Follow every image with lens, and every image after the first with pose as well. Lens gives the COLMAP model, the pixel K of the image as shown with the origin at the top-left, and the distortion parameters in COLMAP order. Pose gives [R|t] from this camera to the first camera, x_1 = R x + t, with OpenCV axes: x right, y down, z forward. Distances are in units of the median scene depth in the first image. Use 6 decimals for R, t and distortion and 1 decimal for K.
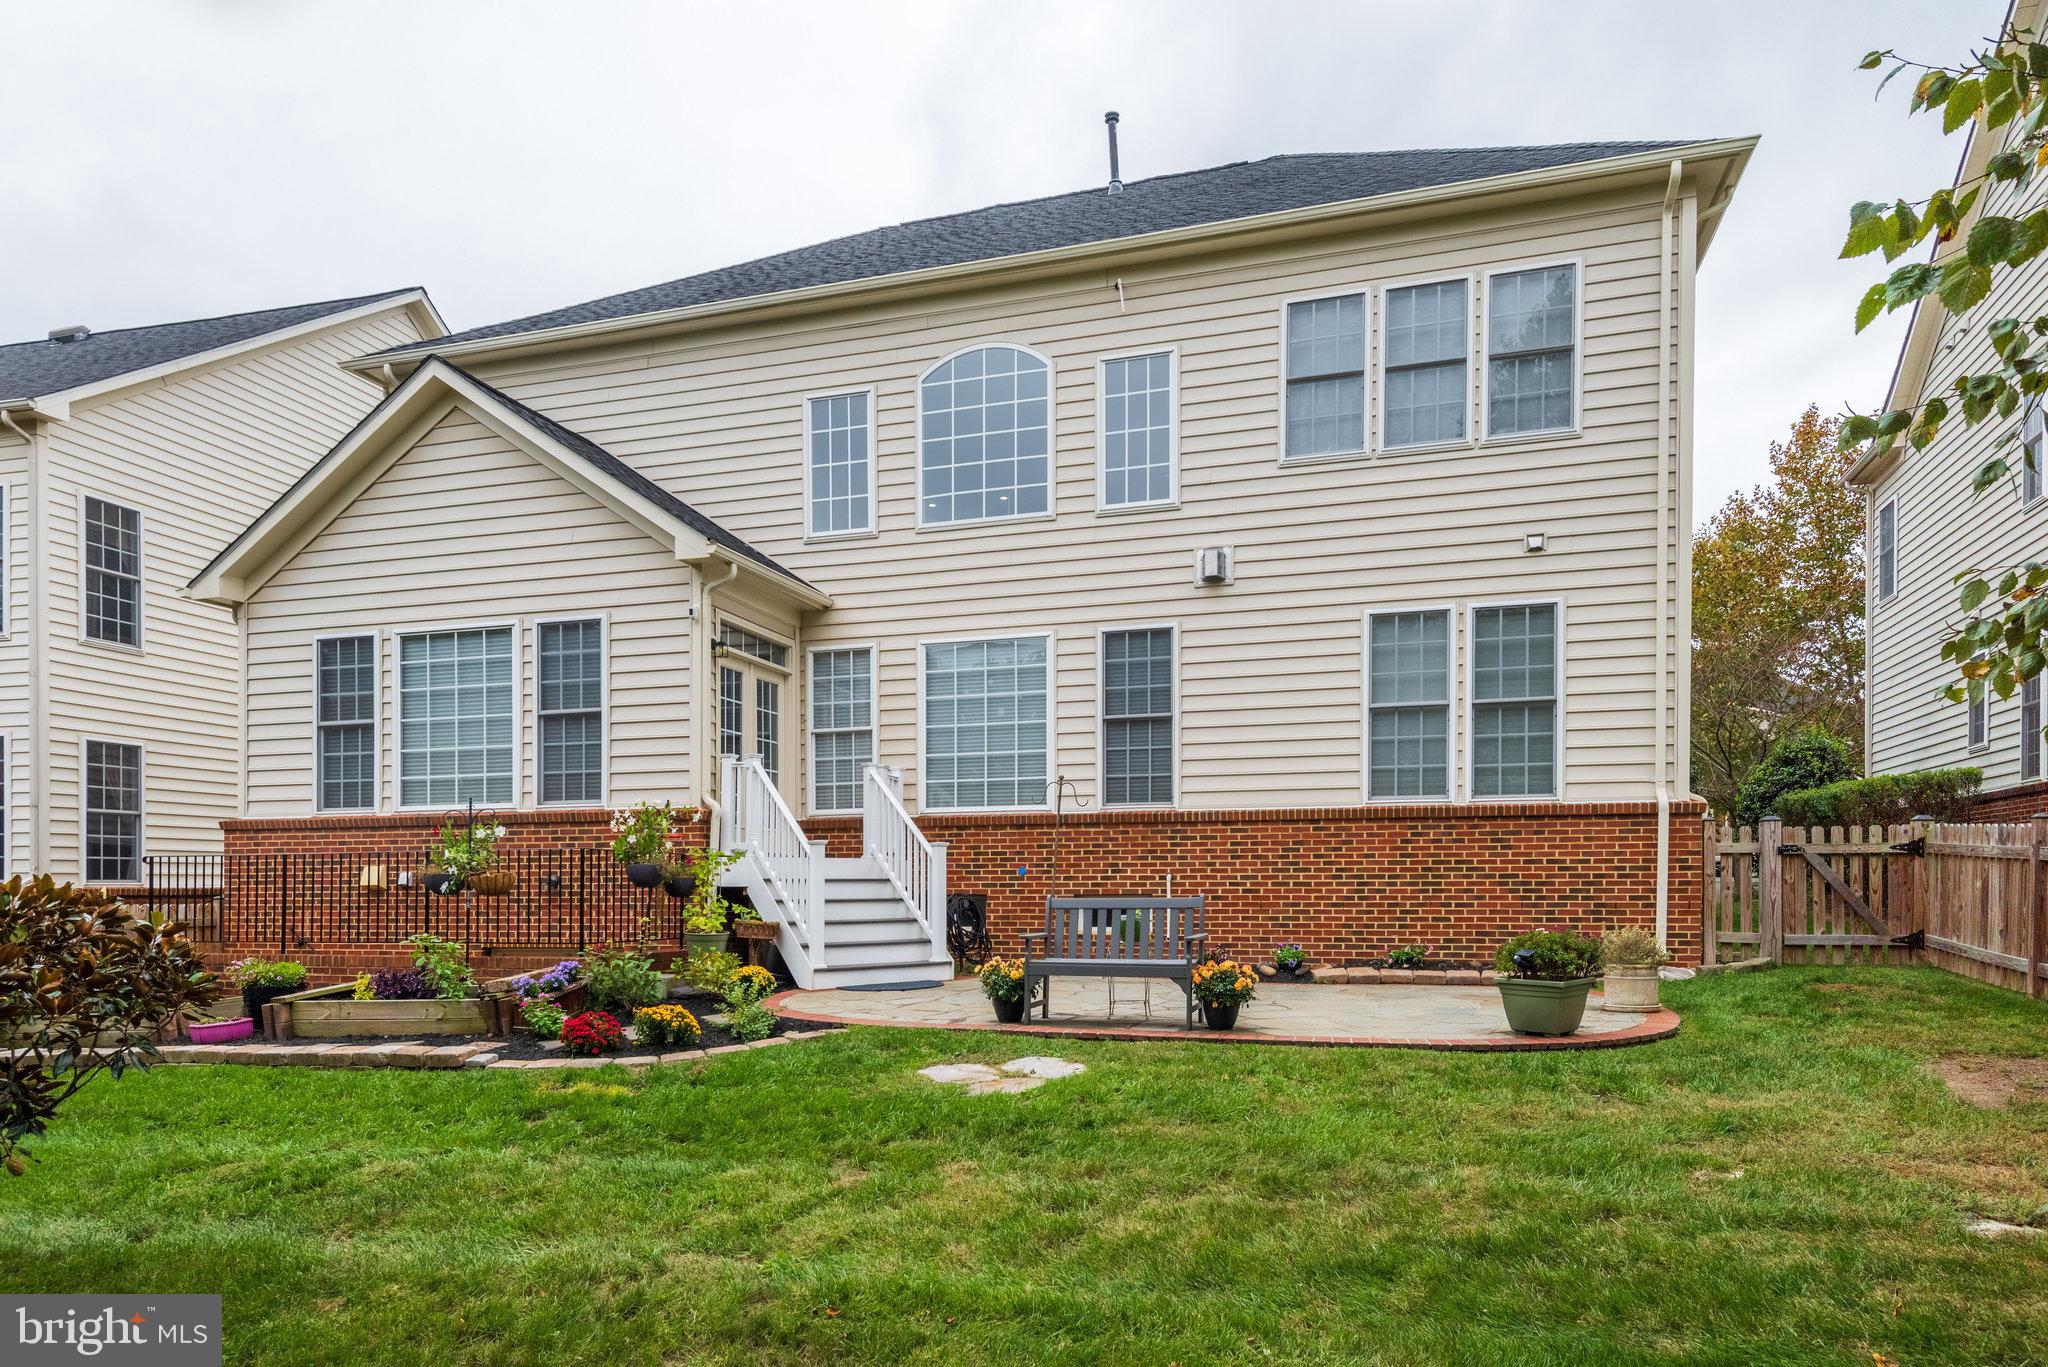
lens RADIAL K [[1185.2, 0, 1030.5], [0, 1185.2, 749.3], [0, 0, 1]] dist [0.044422, -0.036869]
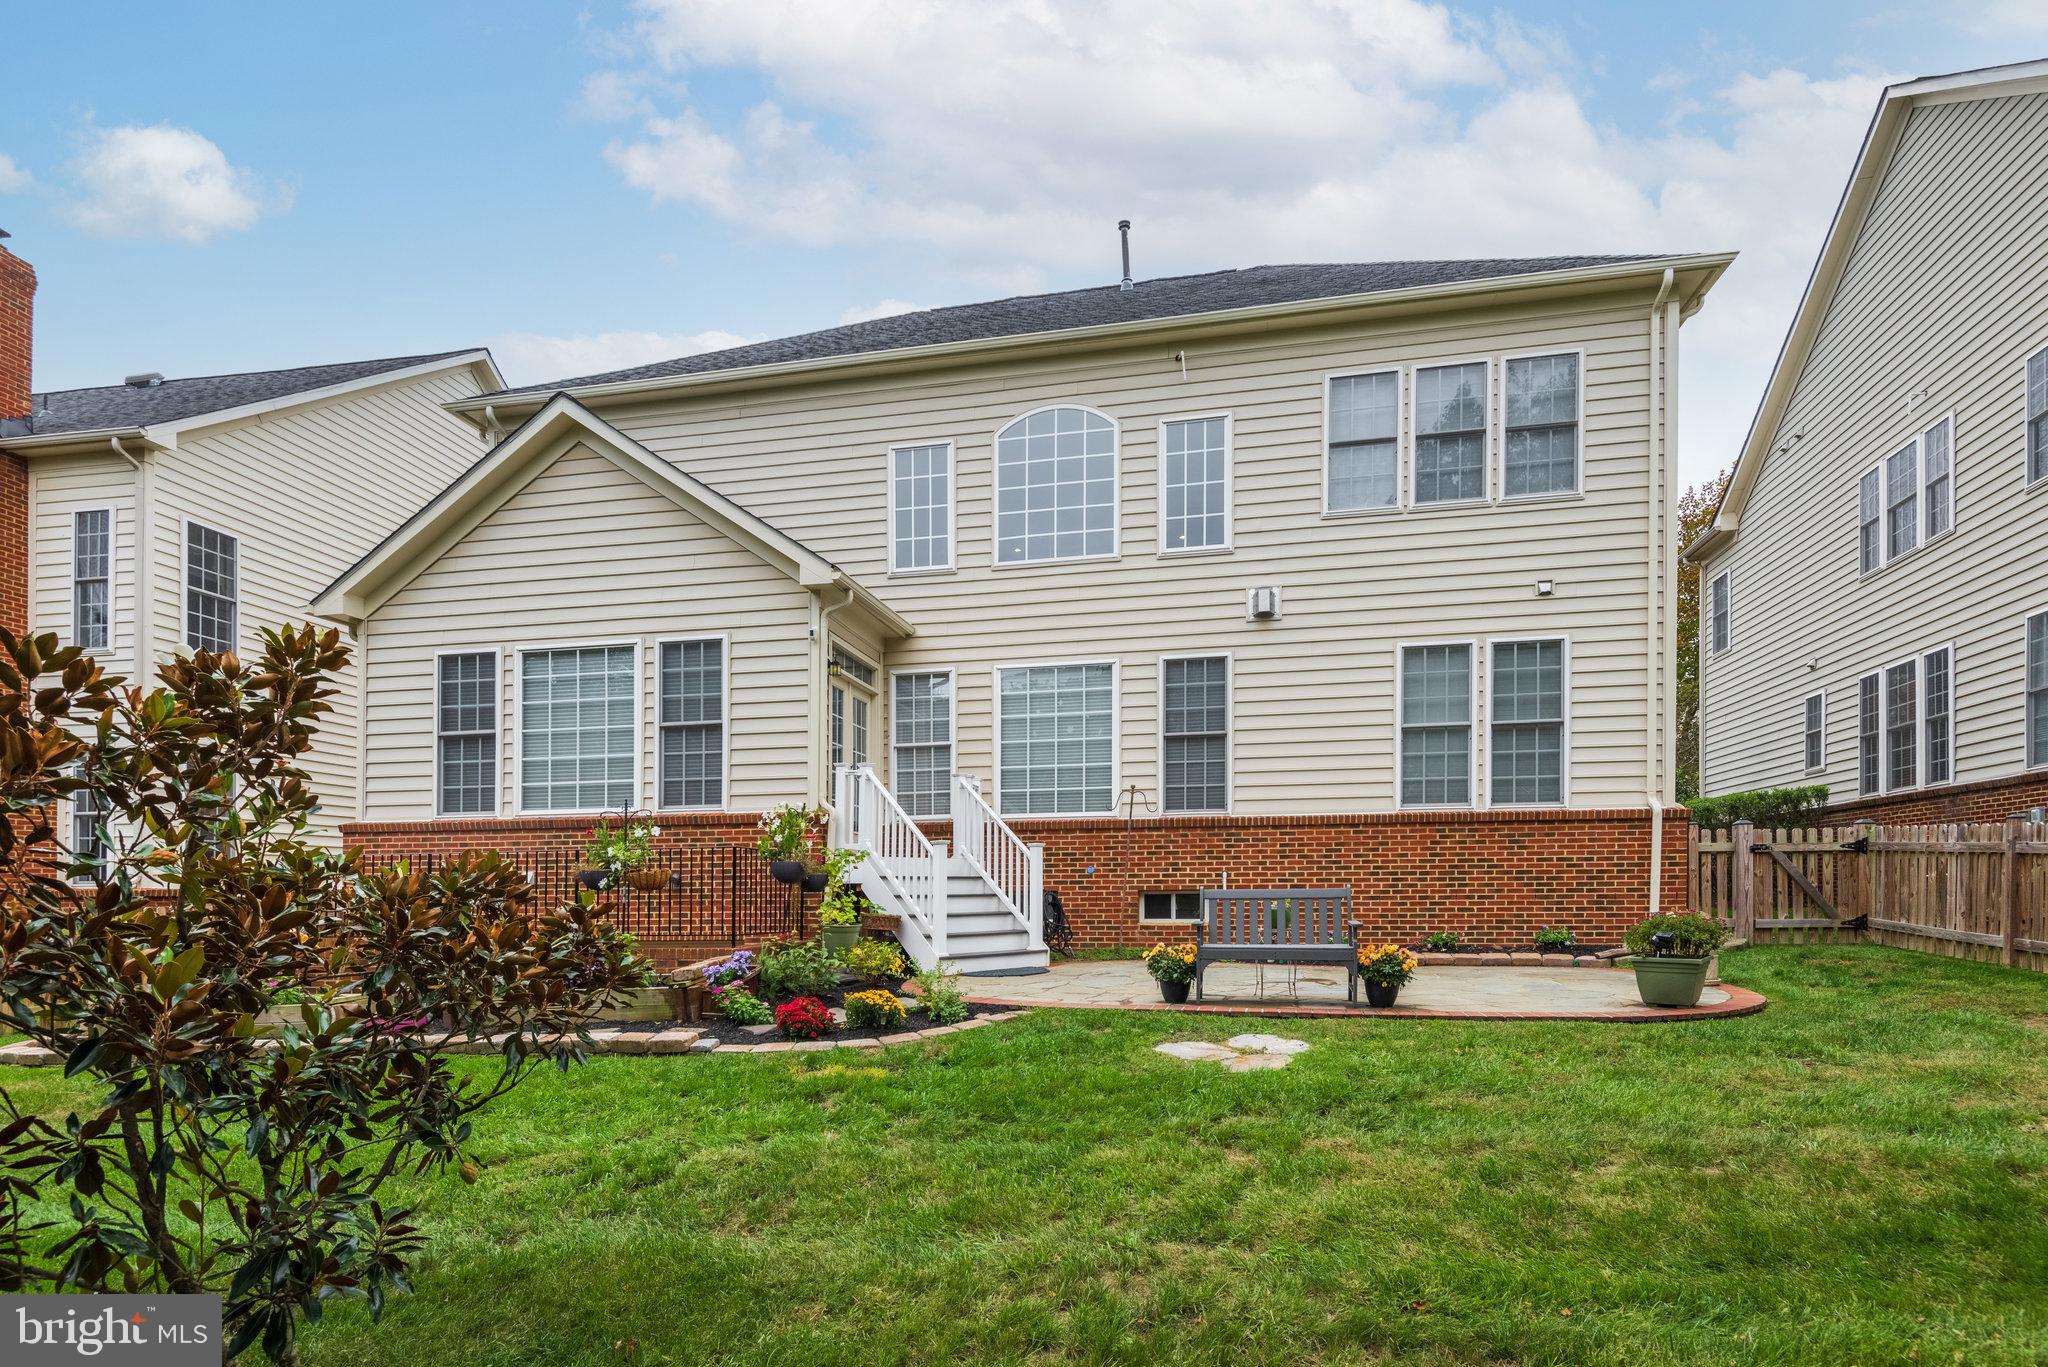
lens RADIAL K [[986.5, 0, 1029.4], [0, 986.5, 771.0], [0, 0, 1]] dist [0.032429, -0.030374]
pose [[0.995749, 0.006870, 0.091856, -0.162886], [-0.006304, 0.999959, -0.006448, 0.015824], [-0.091897, 0.005841, 0.995751, 0.071766]]
